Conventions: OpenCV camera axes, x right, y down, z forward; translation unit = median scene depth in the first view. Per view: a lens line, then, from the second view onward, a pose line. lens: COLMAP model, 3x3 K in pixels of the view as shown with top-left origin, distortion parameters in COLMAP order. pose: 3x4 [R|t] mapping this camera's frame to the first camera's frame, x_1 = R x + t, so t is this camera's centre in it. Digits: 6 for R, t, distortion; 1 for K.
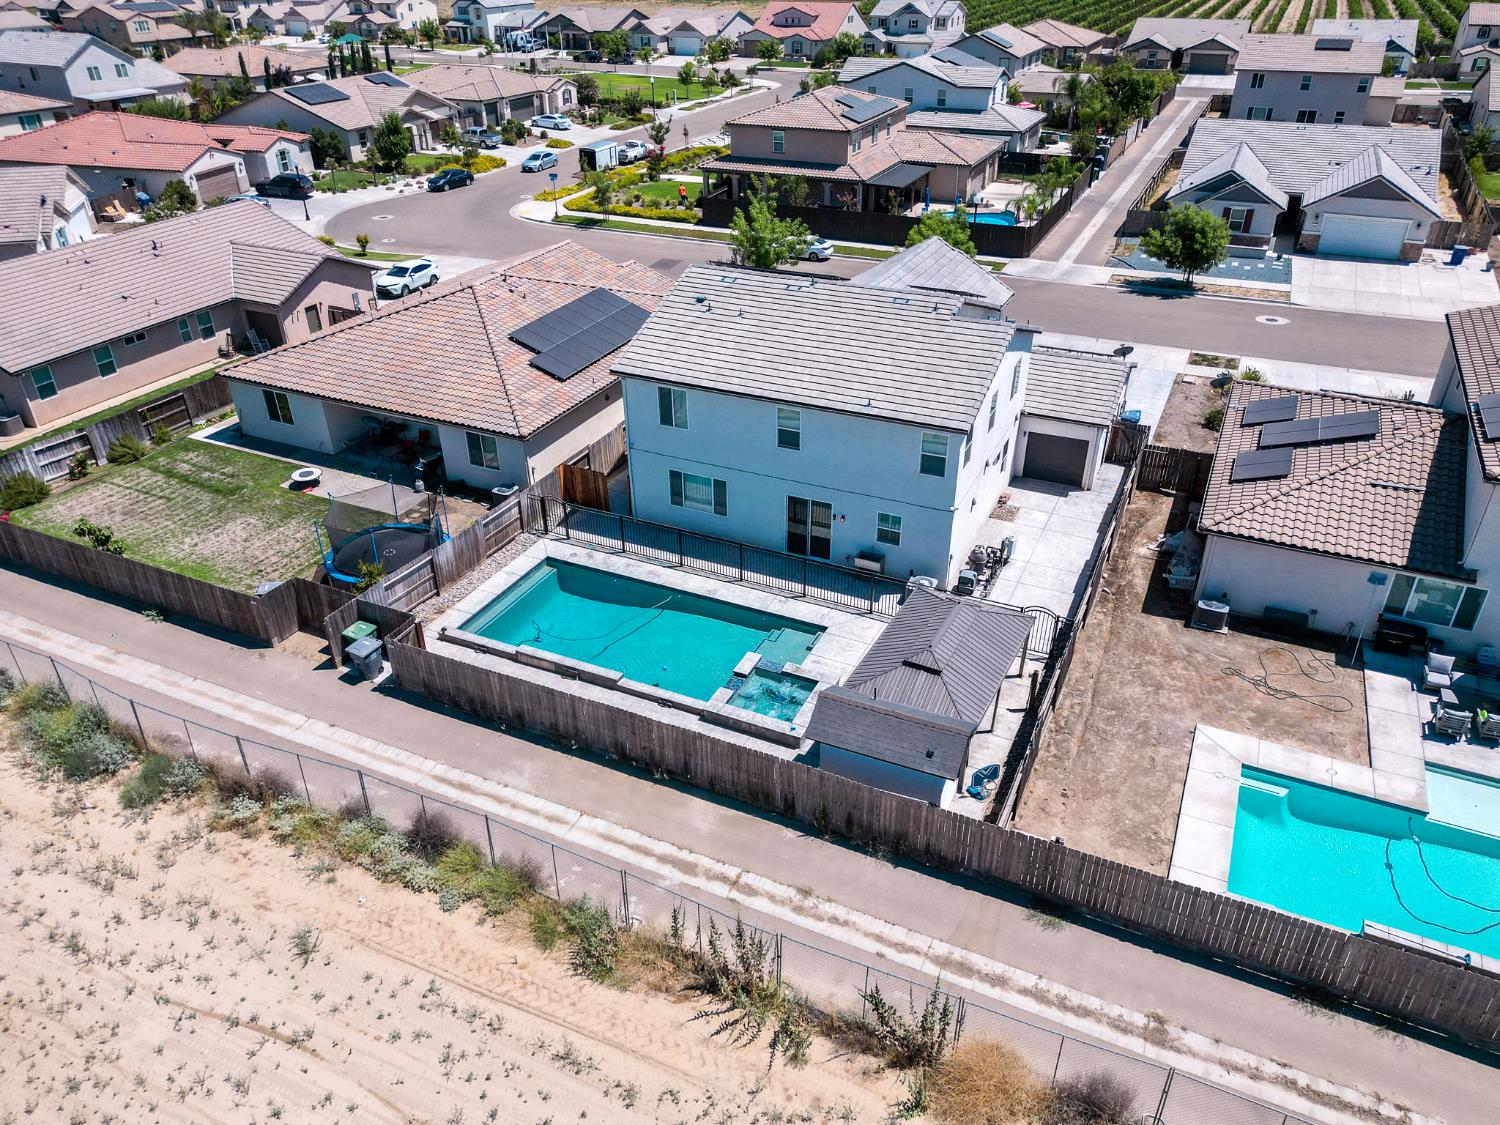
lens RADIAL K [[1053.9, 0, 750.0], [0, 1053.9, 562.5], [0, 0, 1]] dist [0.060594, -0.058451]
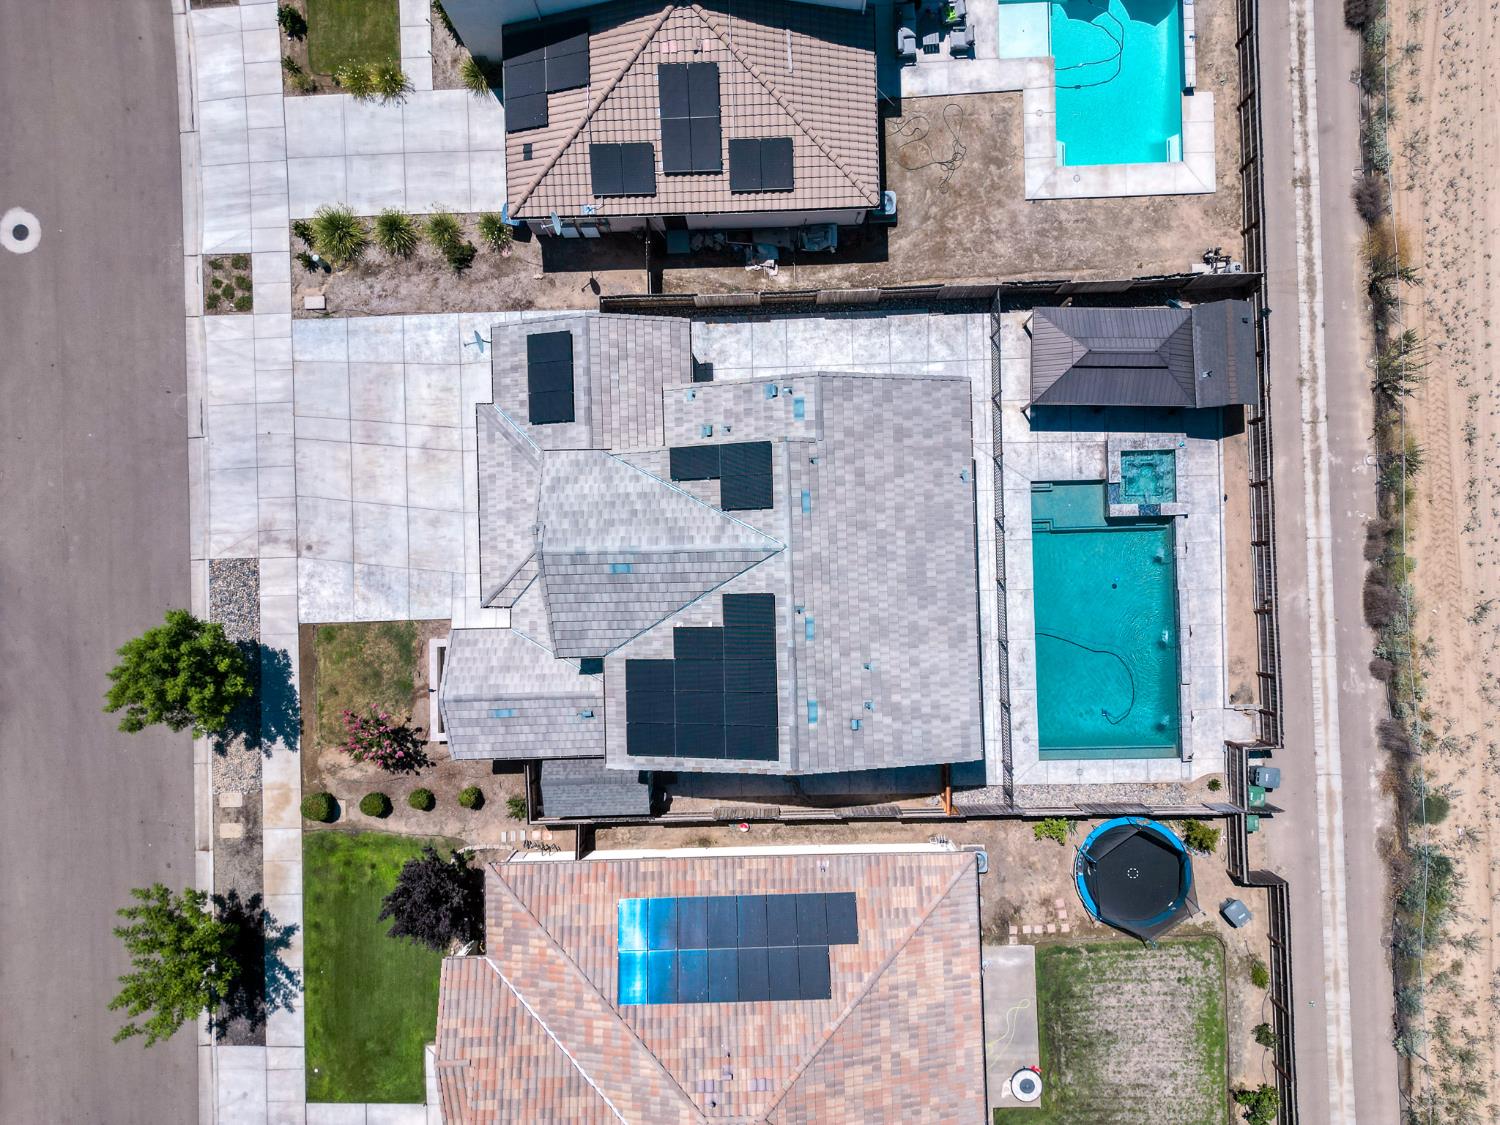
lens RADIAL K [[1053.9, 0, 750.0], [0, 1053.9, 562.5], [0, 0, 1]] dist [0.060594, -0.058451]
pose [[-0.453370, -0.890792, 0.030751, 0.048655], [0.476485, -0.213062, 0.852975, -0.556367], [-0.753271, 0.401366, 0.521045, 0.310293]]
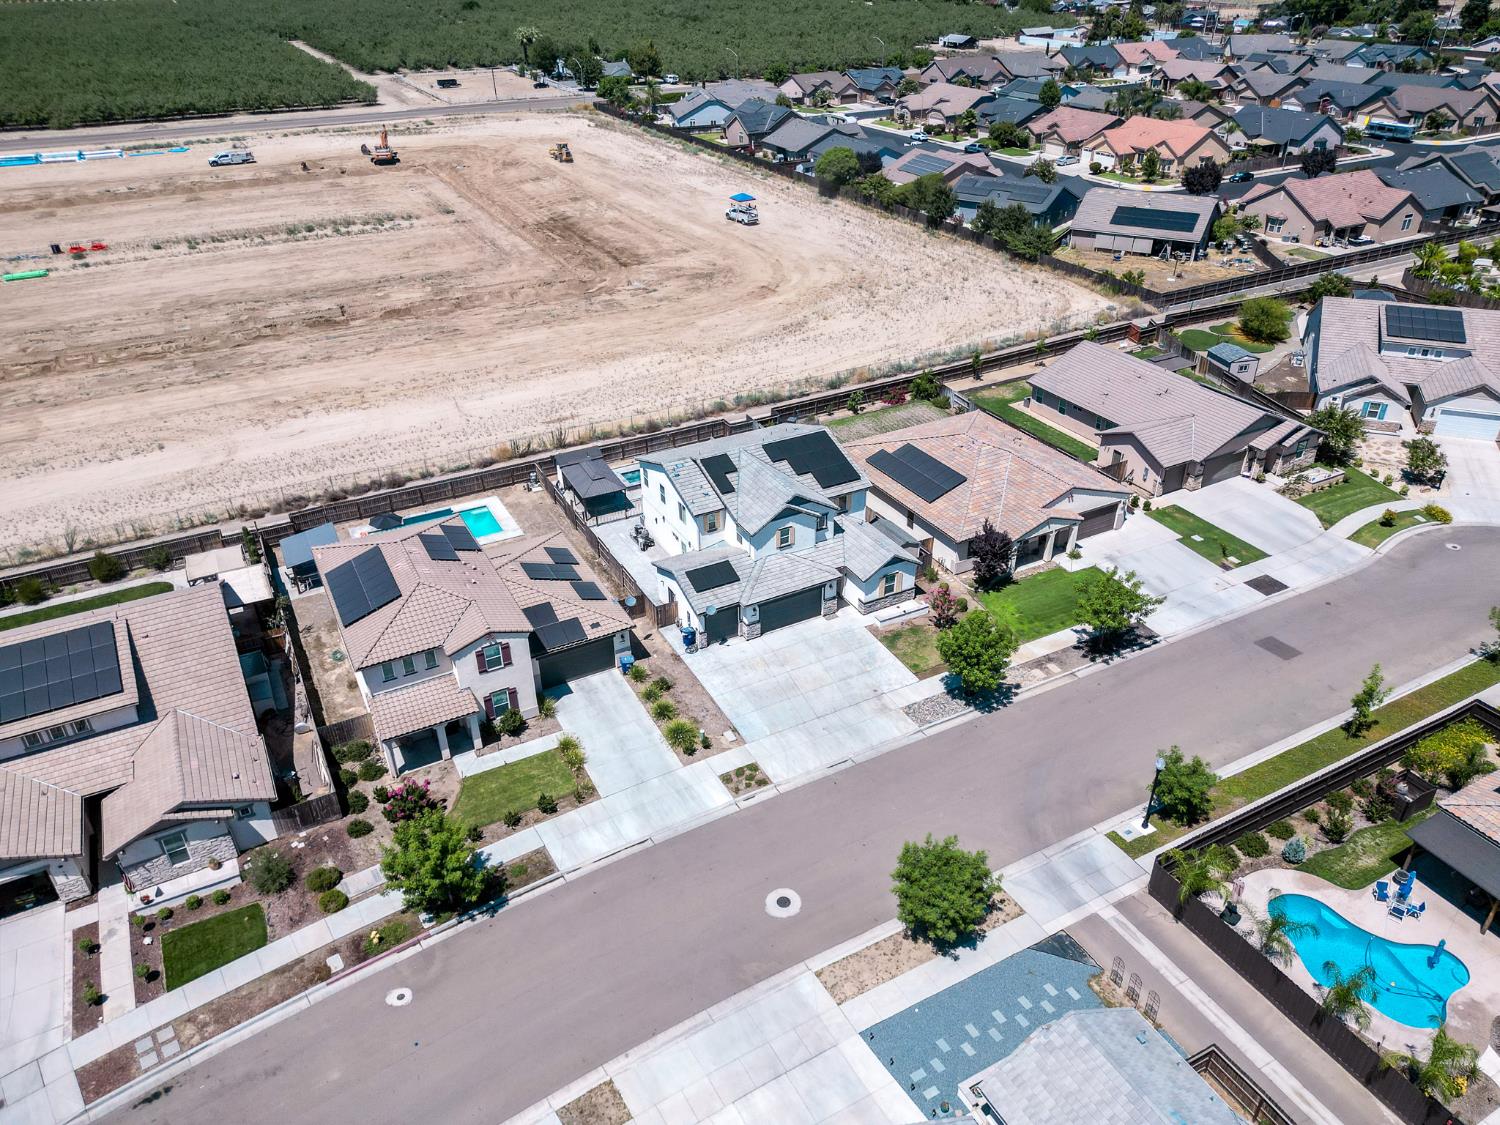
lens RADIAL K [[1045.7, 0, 750.0], [0, 1045.7, 562.5], [0, 0, 1]] dist [0.102665, -0.126545]
pose [[-0.591983, 0.428808, -0.682407, 0.824142], [-0.401096, 0.577661, 0.710936, -0.827780], [0.699055, 0.694573, -0.169972, 0.808514]]
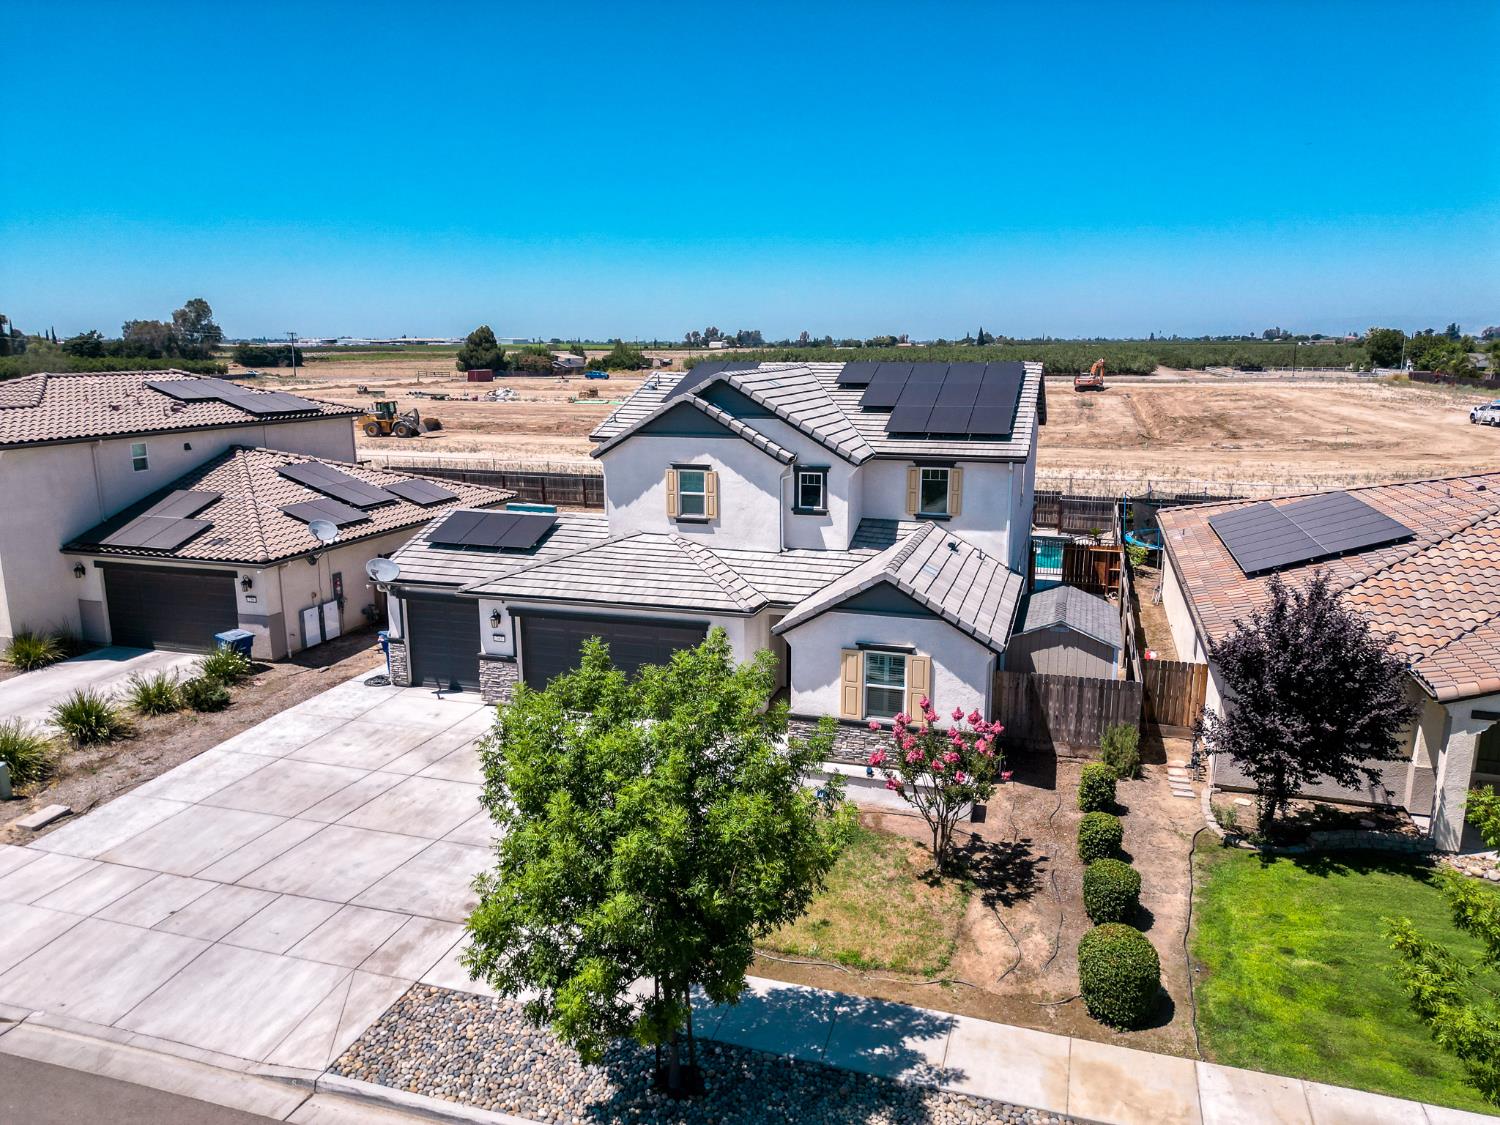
lens RADIAL K [[1053.9, 0, 750.0], [0, 1053.9, 562.5], [0, 0, 1]] dist [0.060594, -0.058451]
pose [[-0.989928, 0.039528, -0.135943, 0.152867], [-0.063401, 0.734783, 0.675333, -0.393873], [0.126583, 0.677150, -0.724876, 0.942262]]
